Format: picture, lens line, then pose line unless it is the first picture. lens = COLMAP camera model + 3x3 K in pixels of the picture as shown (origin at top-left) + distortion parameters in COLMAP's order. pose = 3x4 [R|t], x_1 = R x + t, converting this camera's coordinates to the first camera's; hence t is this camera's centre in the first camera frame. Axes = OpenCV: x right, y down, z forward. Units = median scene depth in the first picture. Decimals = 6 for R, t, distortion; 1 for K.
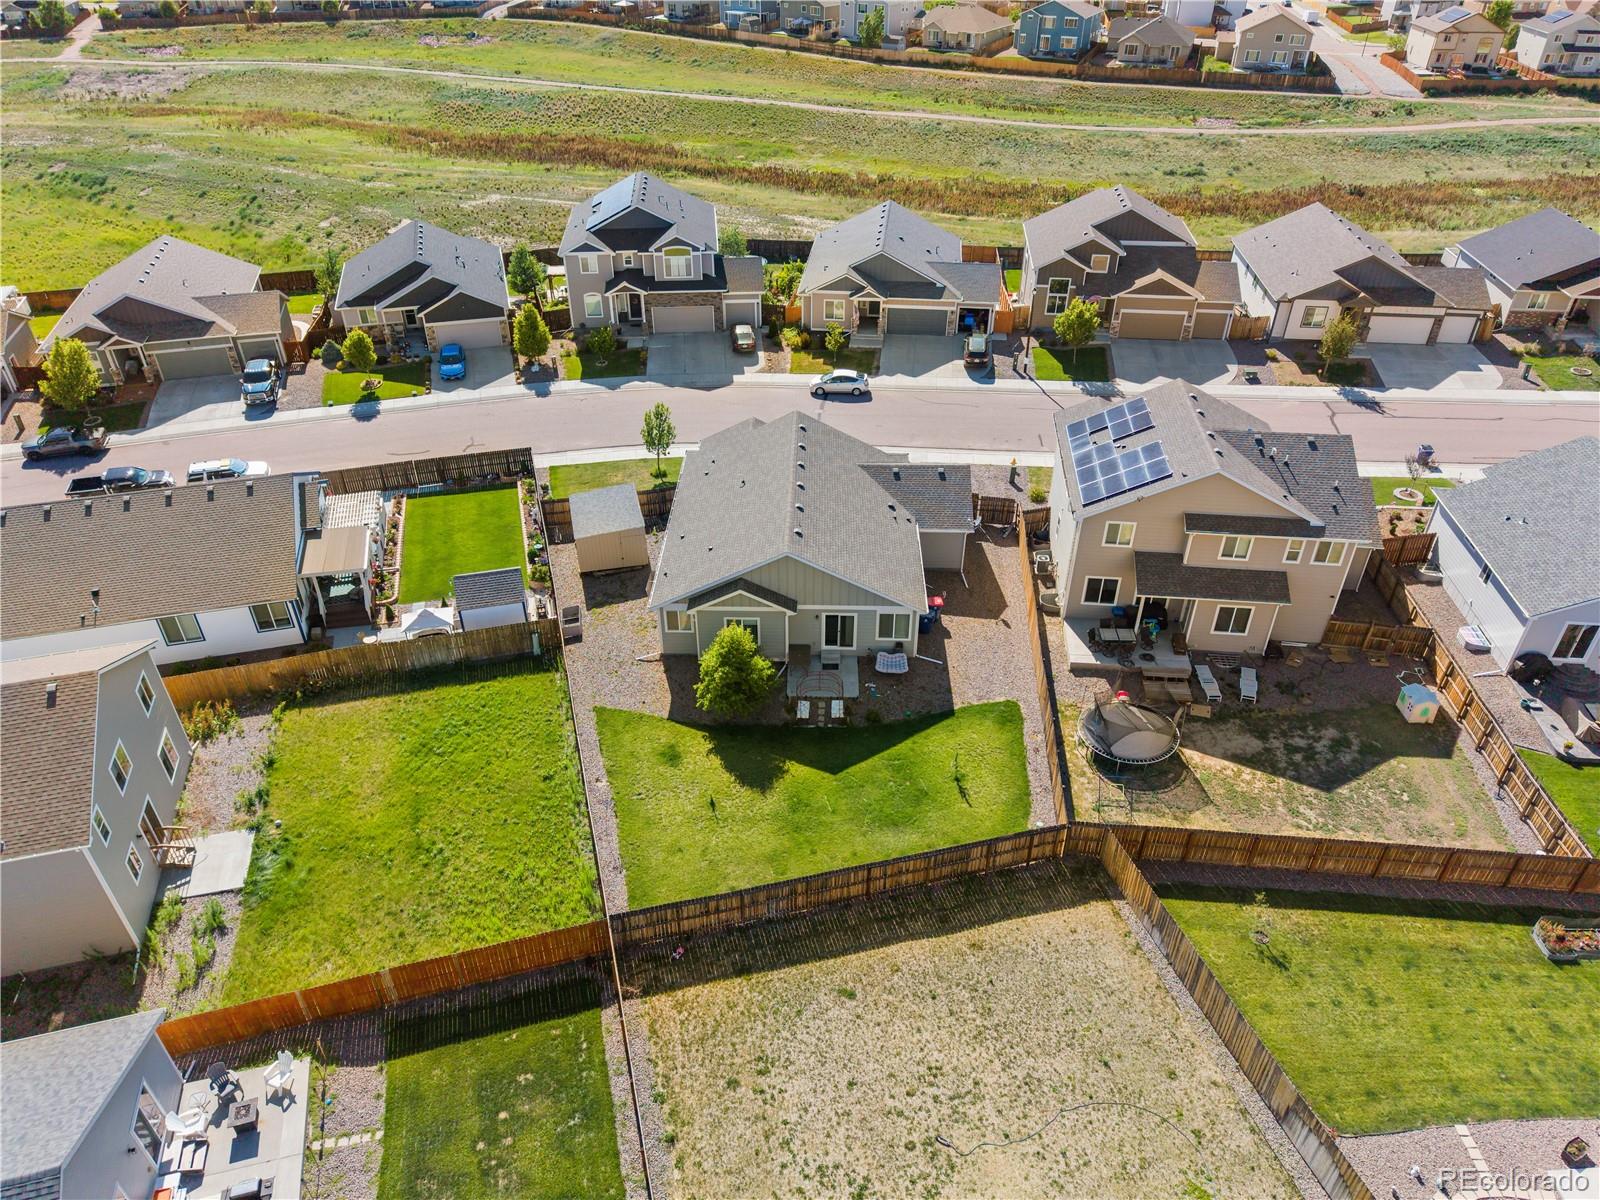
lens RADIAL K [[1074.6, 0, 800.0], [0, 1074.6, 600.0], [0, 0, 1]] dist [0.008935, -0.004485]
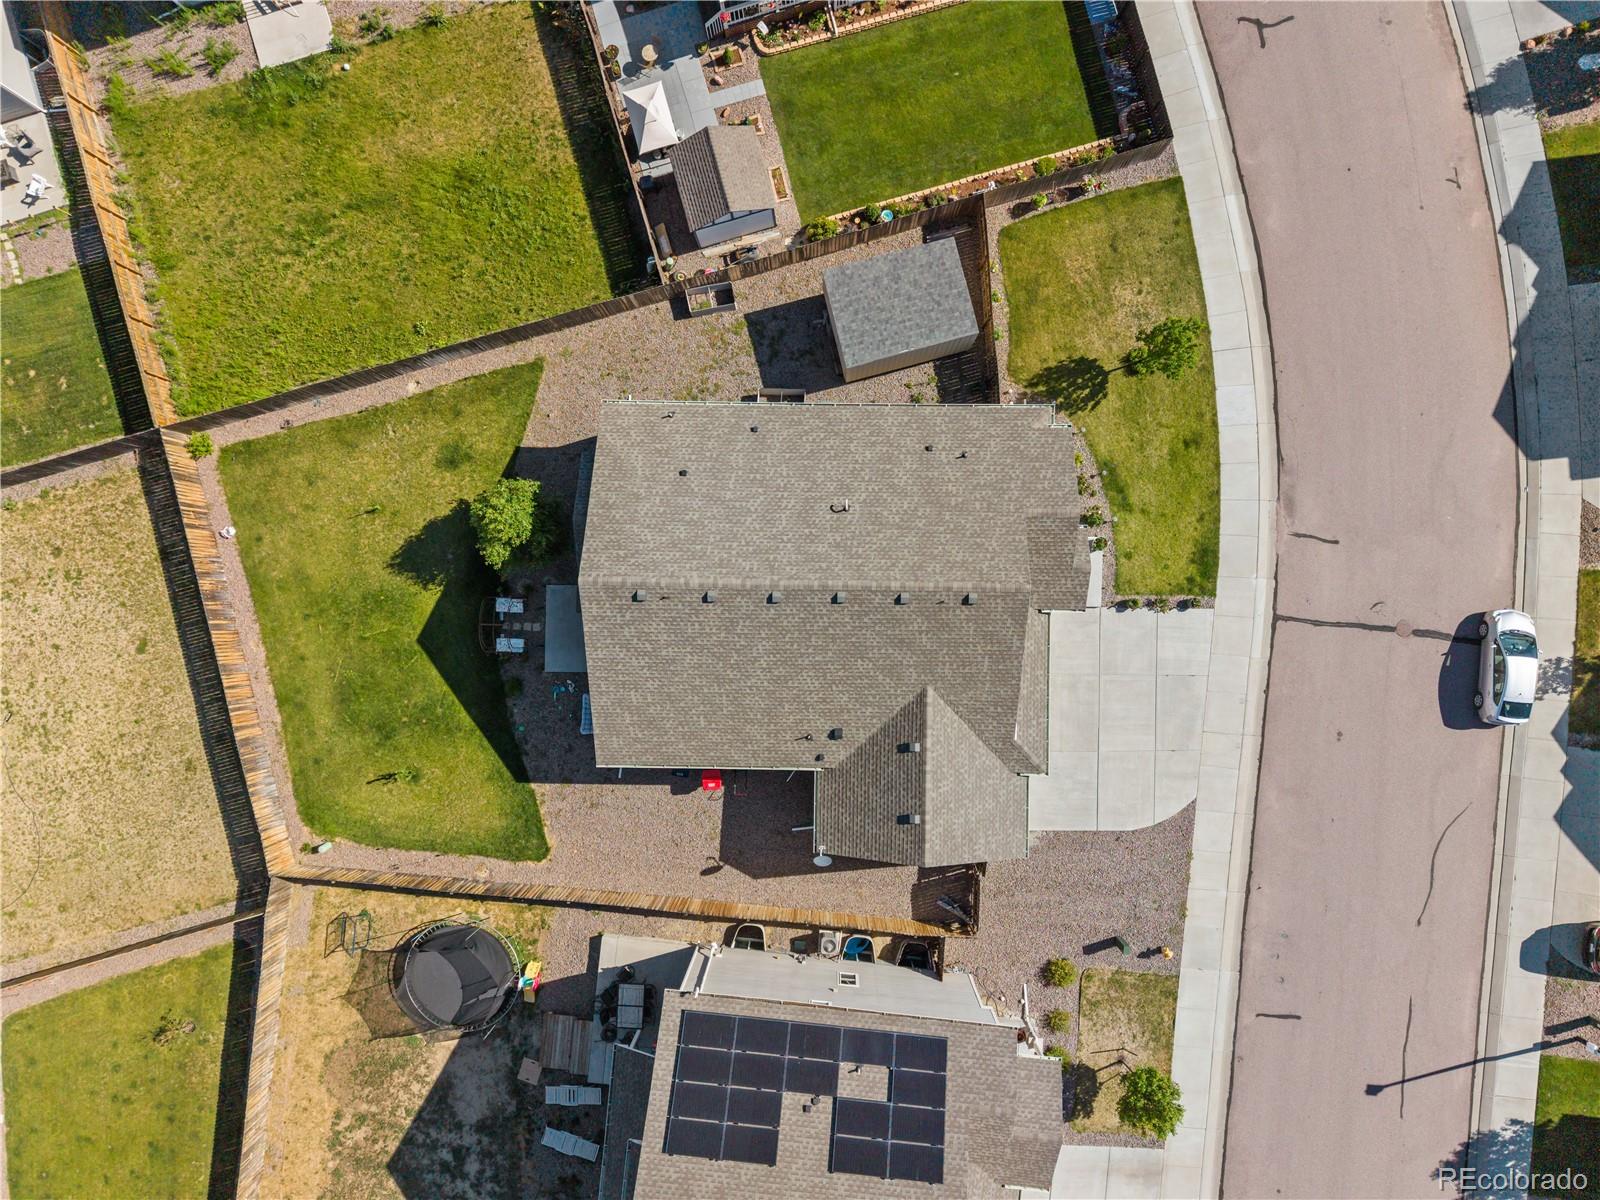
lens RADIAL K [[1074.6, 0, 800.0], [0, 1074.6, 600.0], [0, 0, 1]] dist [0.008935, -0.004485]
pose [[0.010220, 0.999925, -0.006813, 0.004361], [-0.552579, 0.011326, 0.833383, -0.448460], [0.833398, -0.004752, 0.552653, 0.435159]]
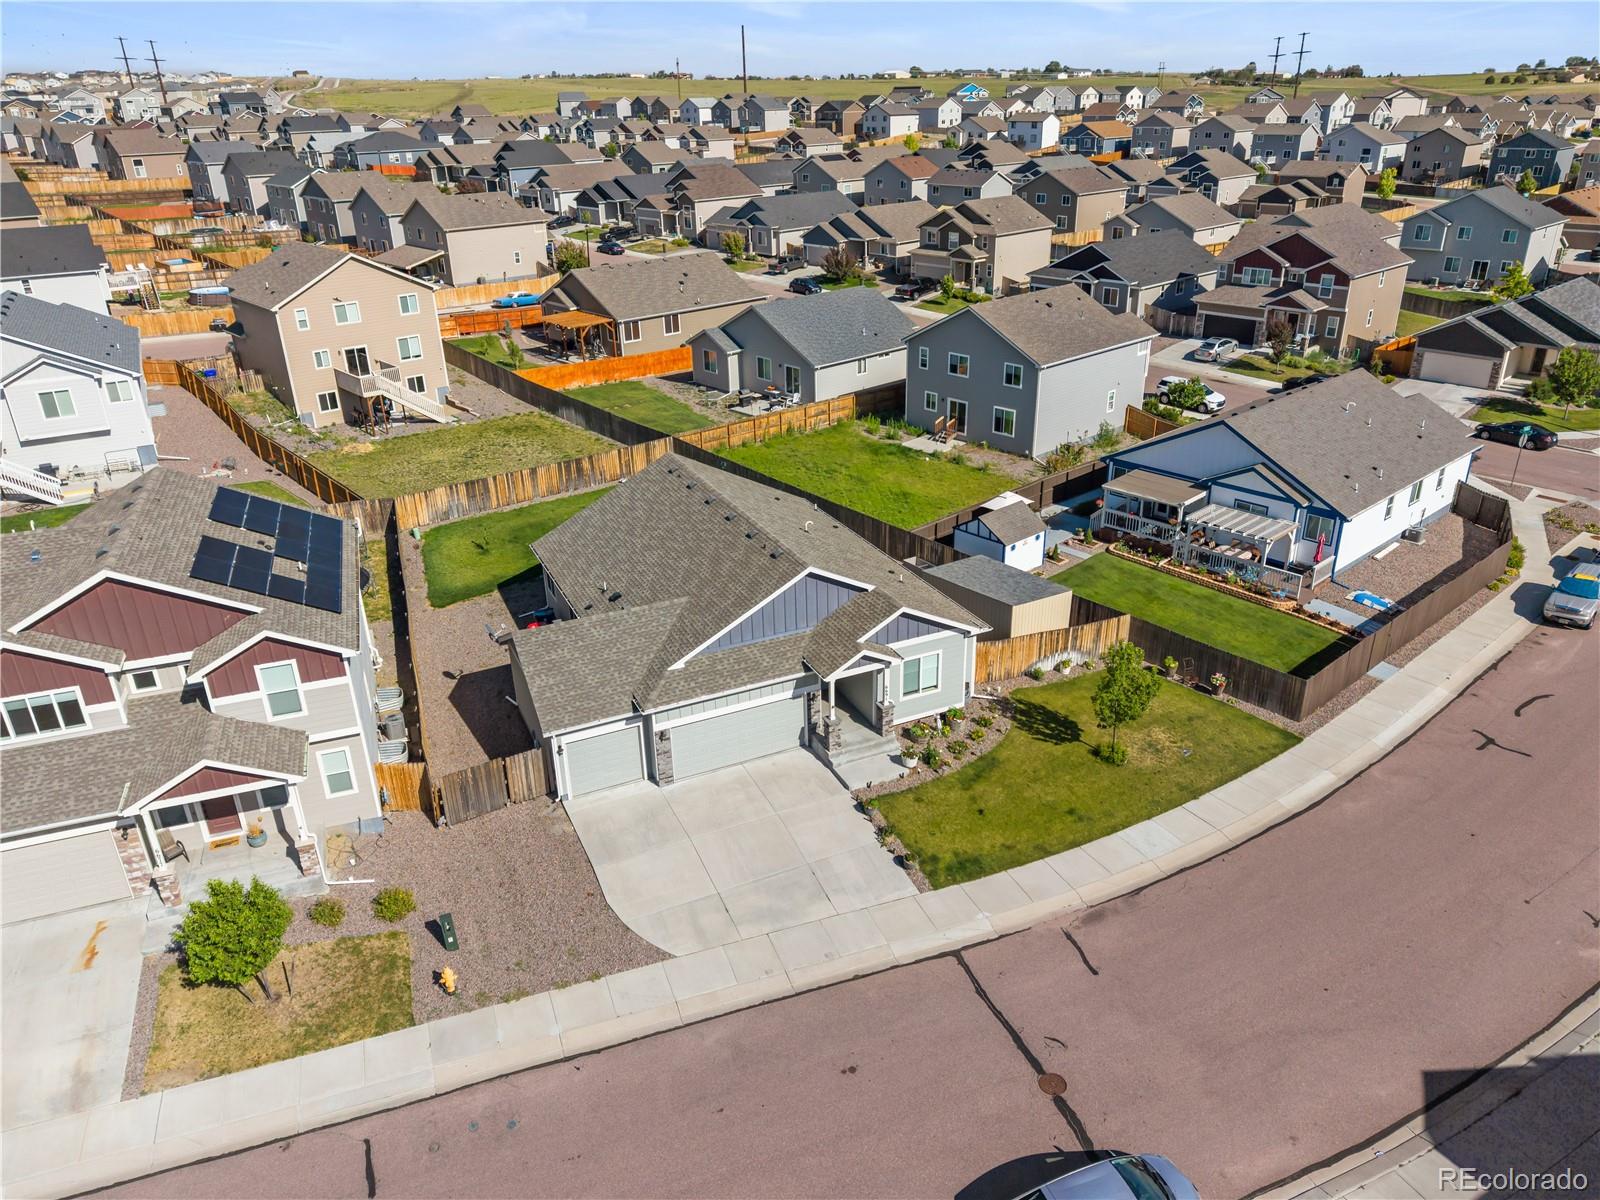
lens RADIAL K [[1113.7, 0, 800.0], [0, 1113.7, 600.0], [0, 0, 1]] dist [0.022762, -0.004679]
pose [[-0.895156, 0.207781, -0.394364, 0.187968], [-0.233497, 0.535049, 0.811913, -0.506701], [0.379704, 0.818871, -0.430436, 0.966887]]
